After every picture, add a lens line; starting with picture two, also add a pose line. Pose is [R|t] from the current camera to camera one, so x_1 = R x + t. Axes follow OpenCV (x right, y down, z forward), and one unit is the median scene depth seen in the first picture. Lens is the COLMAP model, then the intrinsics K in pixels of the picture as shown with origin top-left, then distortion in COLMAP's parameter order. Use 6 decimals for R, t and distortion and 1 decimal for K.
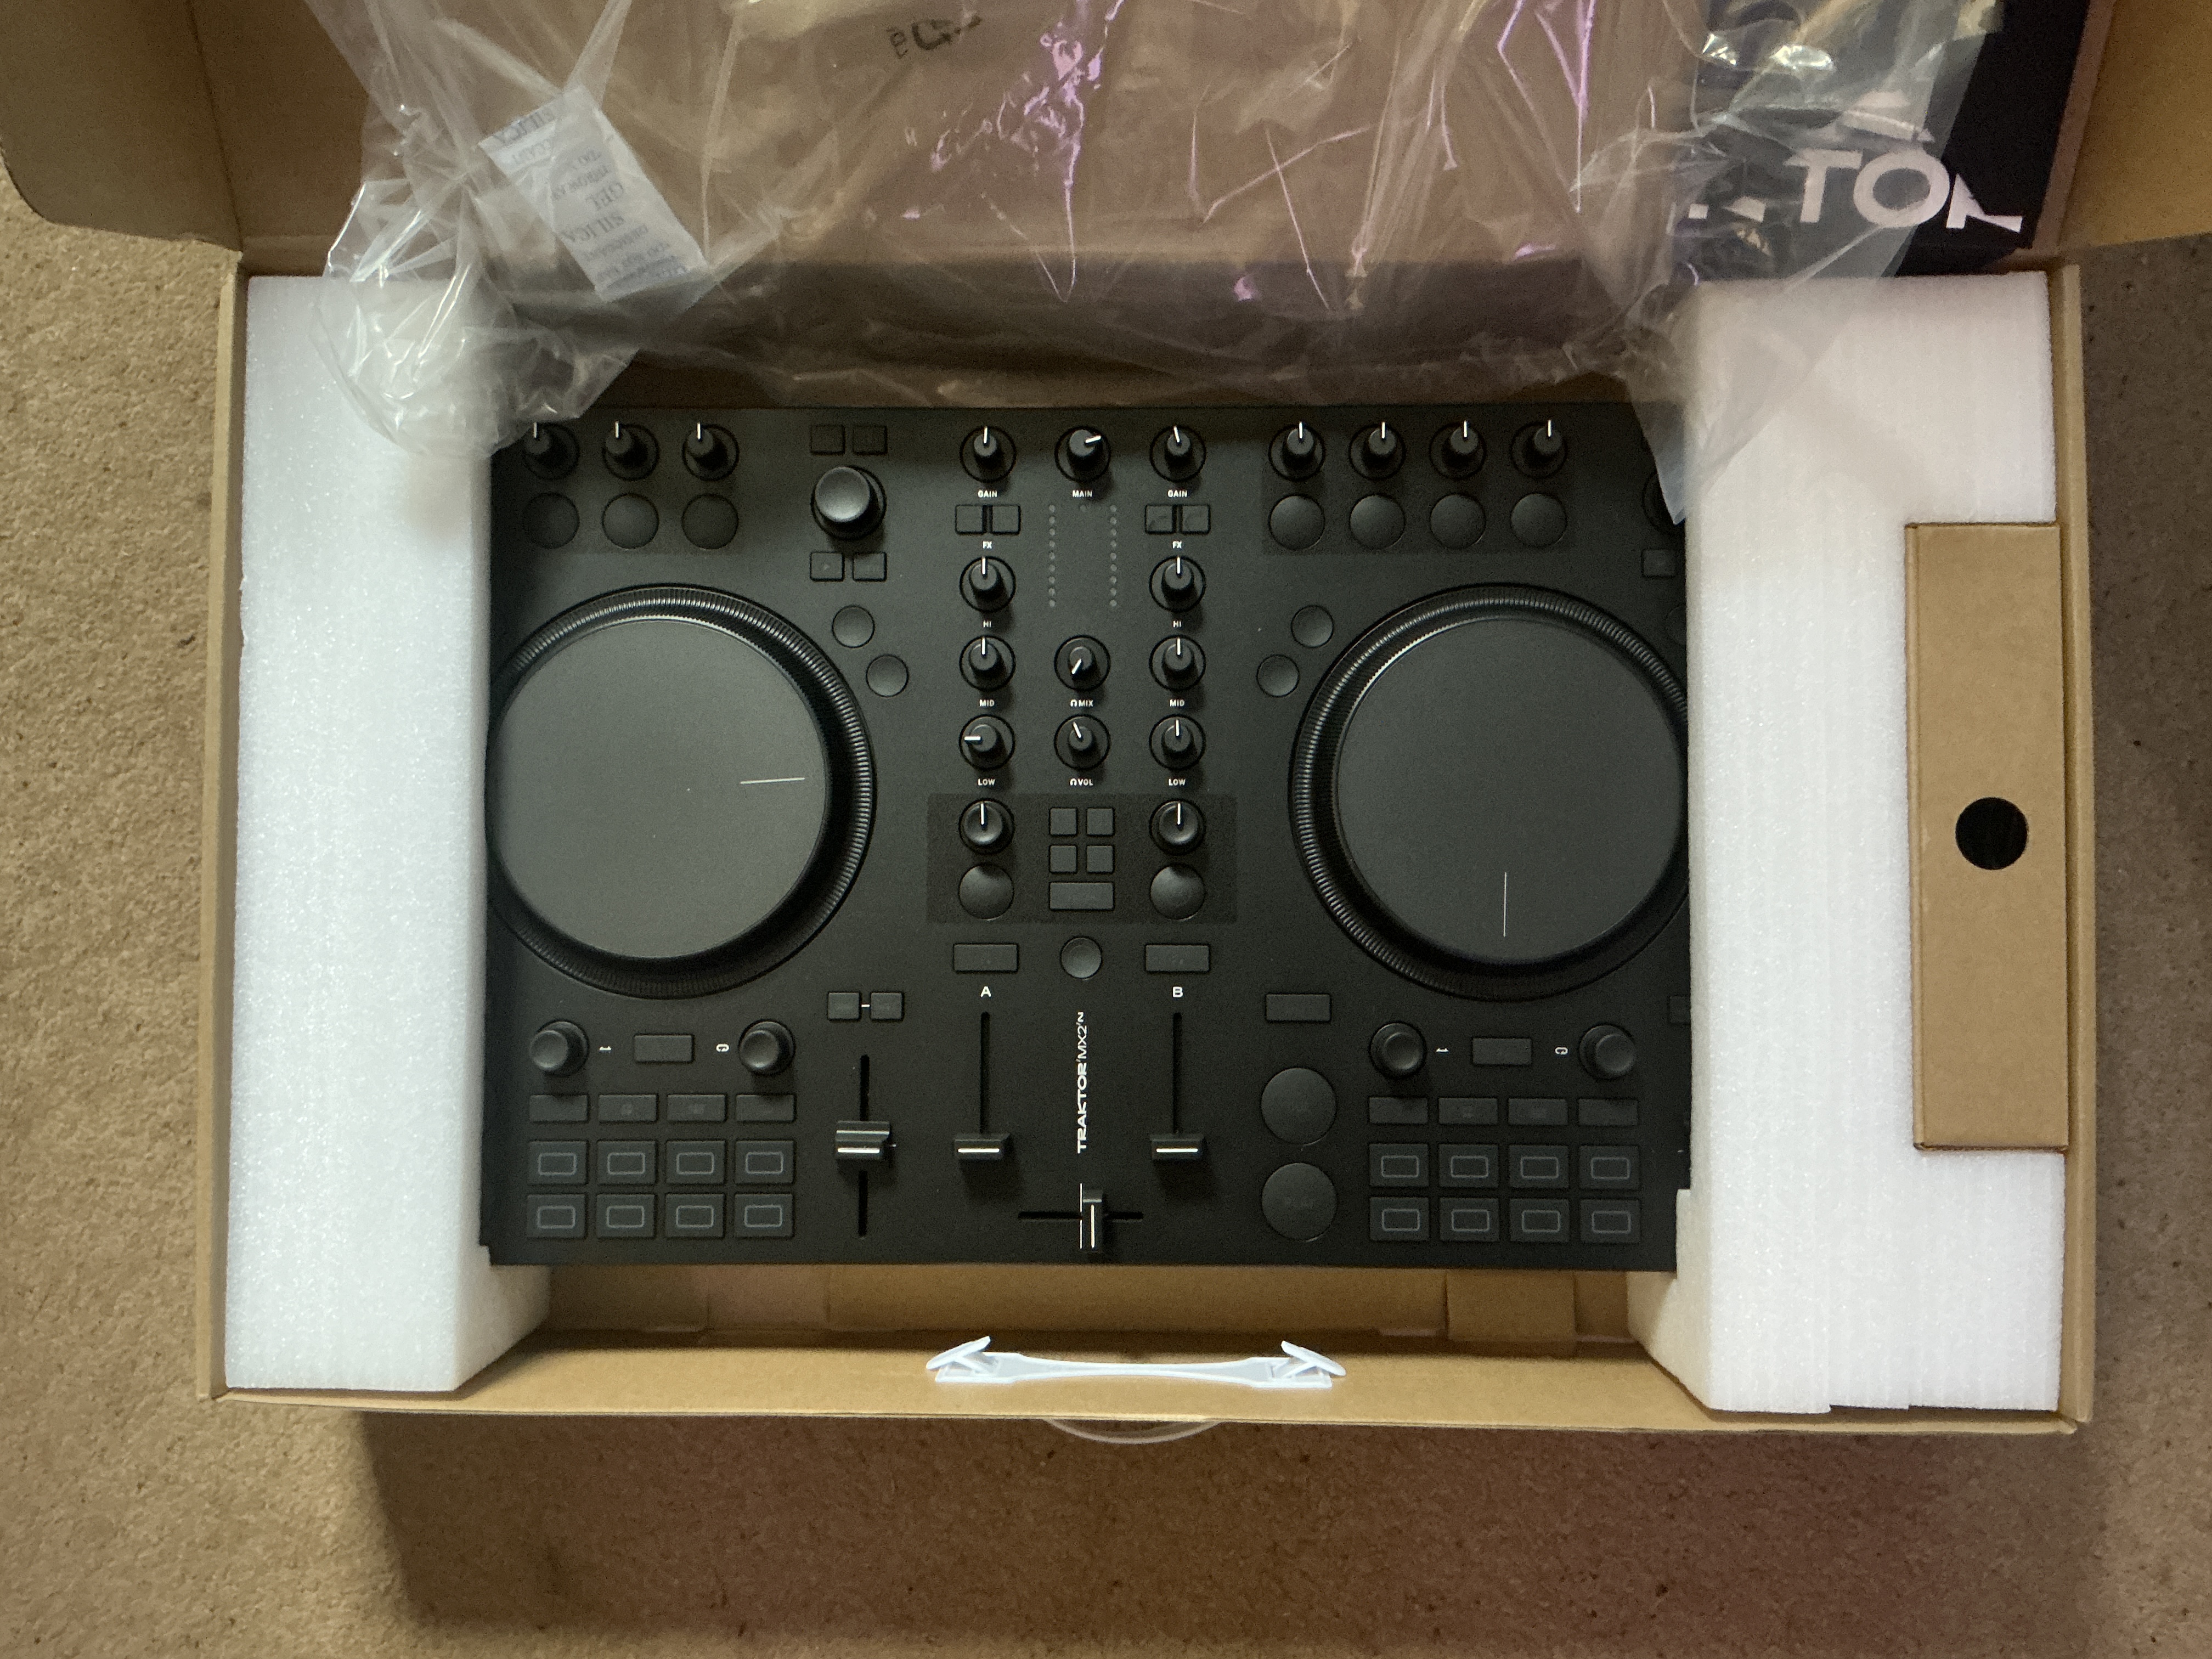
lens RADIAL K [[1842.7, 0, 1106.0], [0, 1842.7, 829.5], [0, 0, 1]] dist [0.143976, -0.279832]
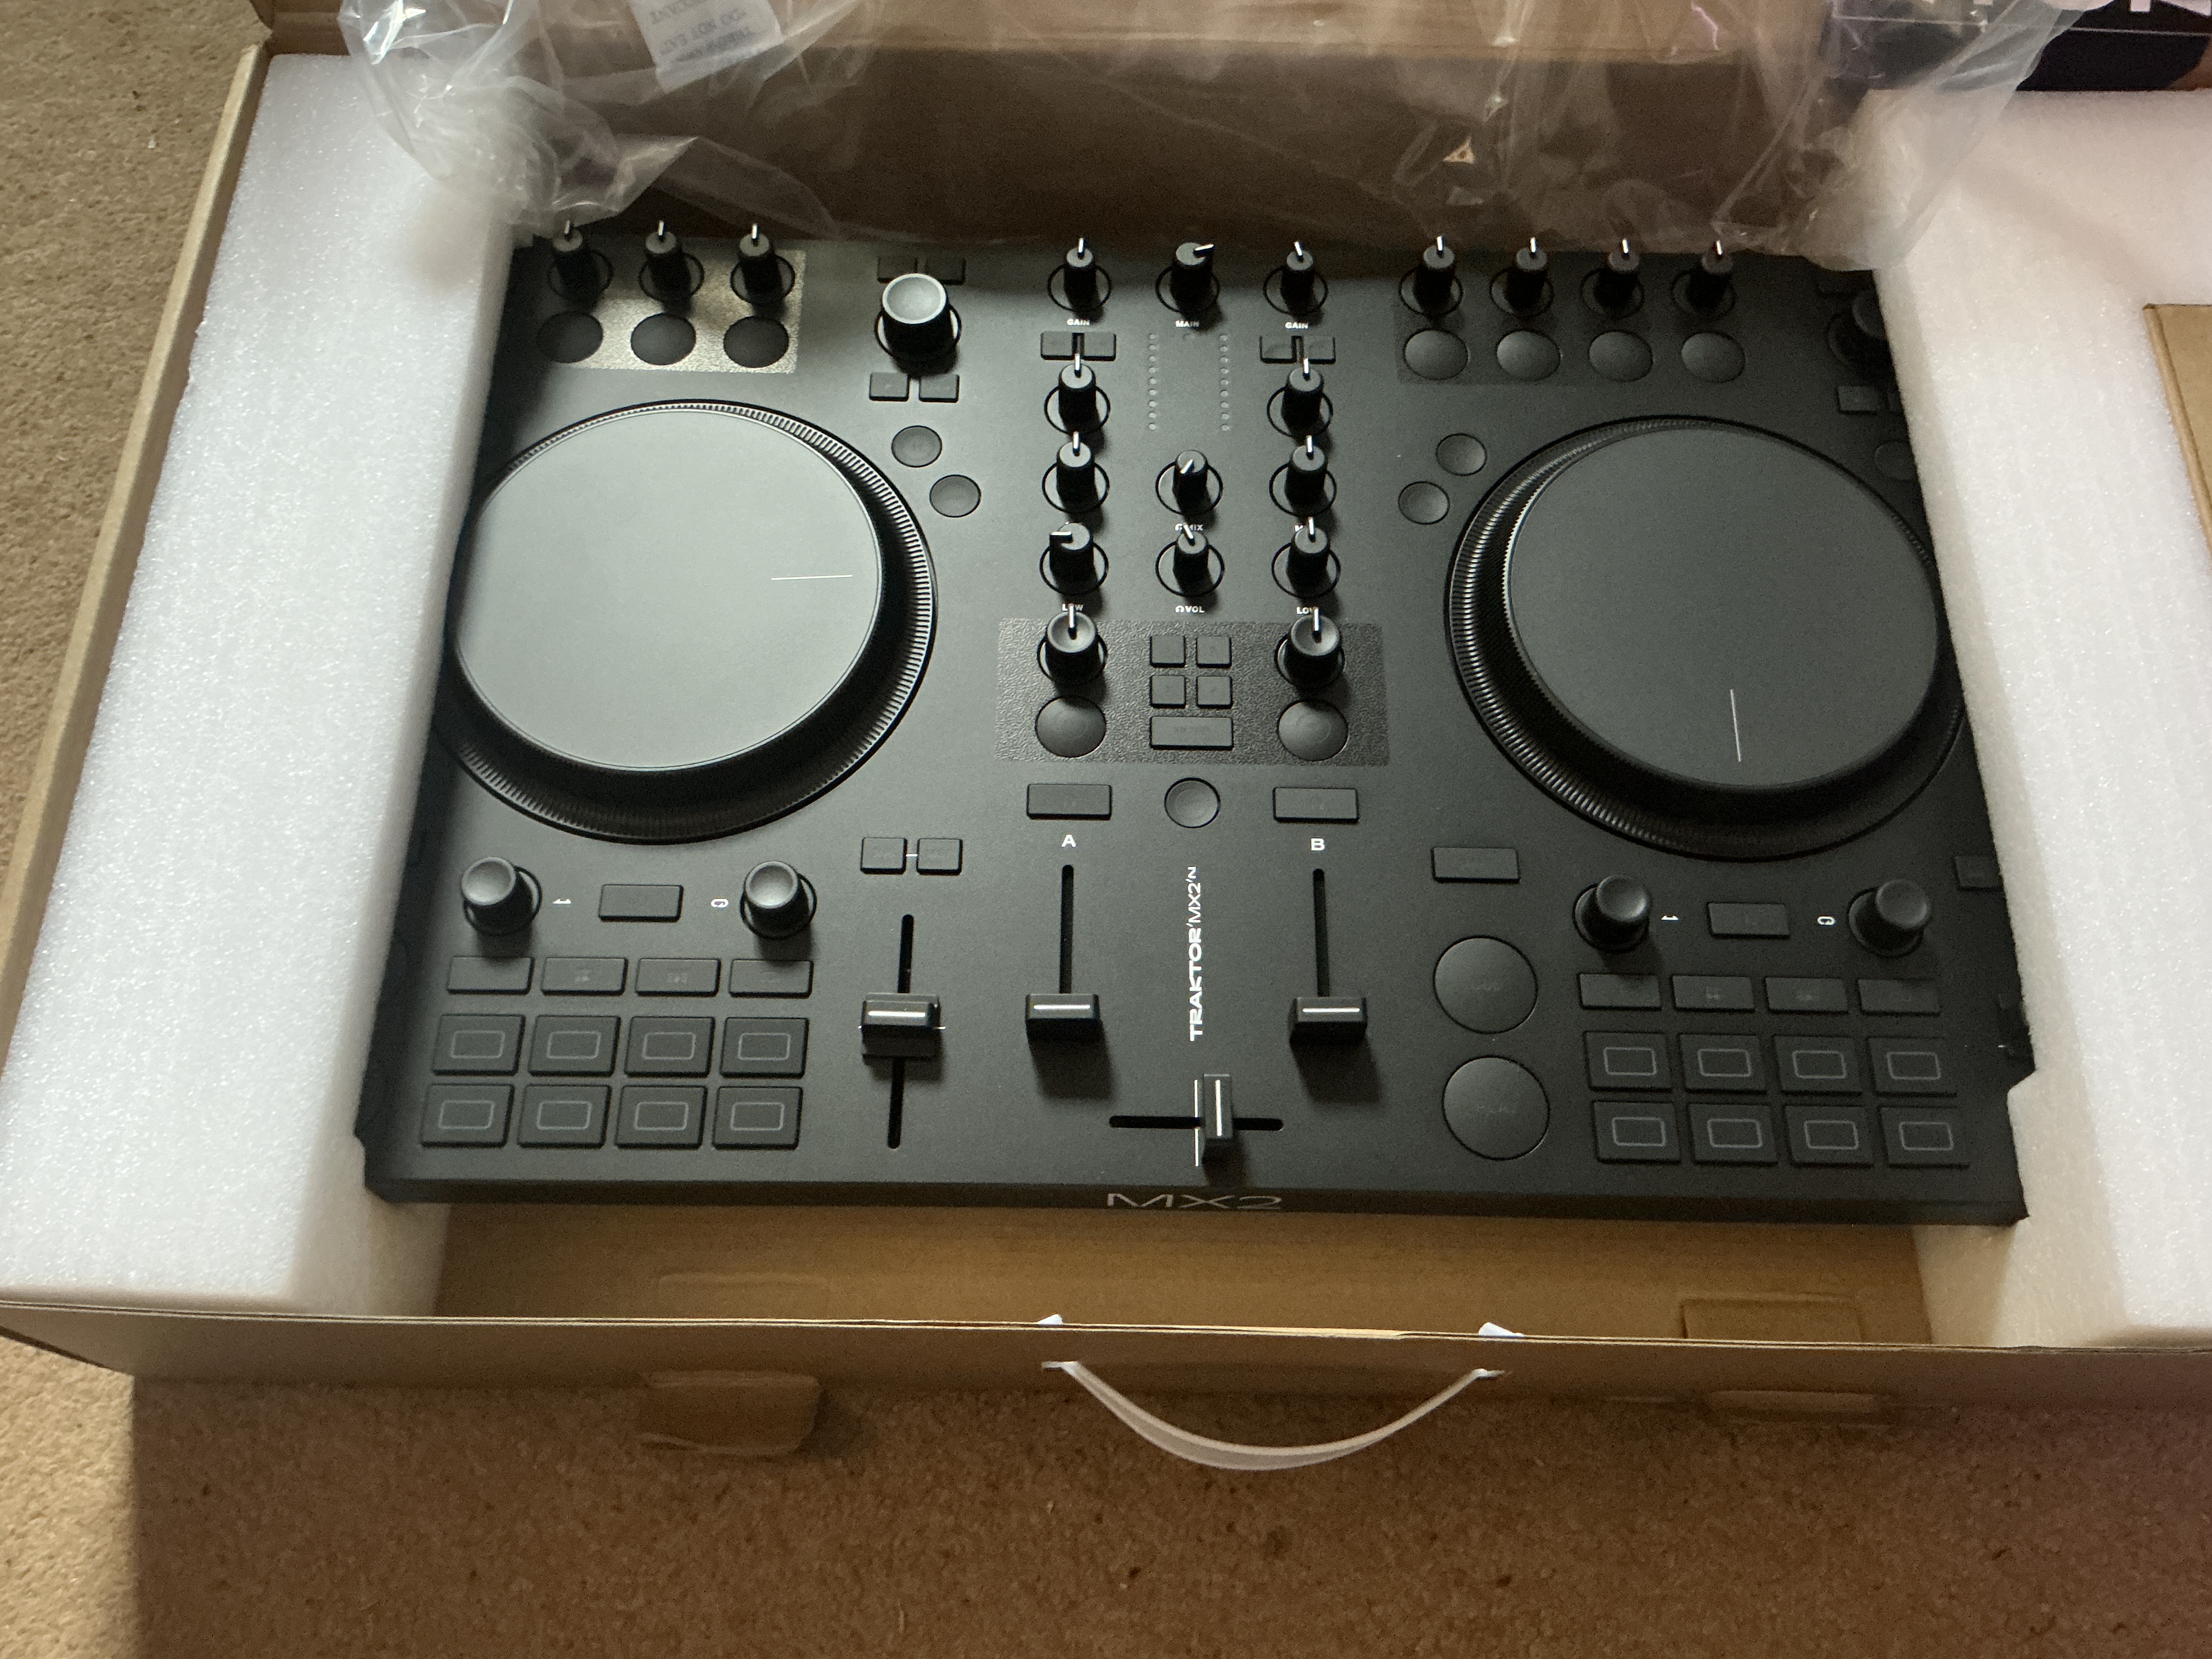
lens RADIAL K [[1842.7, 0, 1106.0], [0, 1842.7, 829.5], [0, 0, 1]] dist [0.143976, -0.279832]
pose [[0.999416, 0.021279, 0.026749, -0.069570], [-0.009602, 0.925850, -0.377770, 0.370317], [-0.032804, 0.377292, 0.925513, 0.282504]]
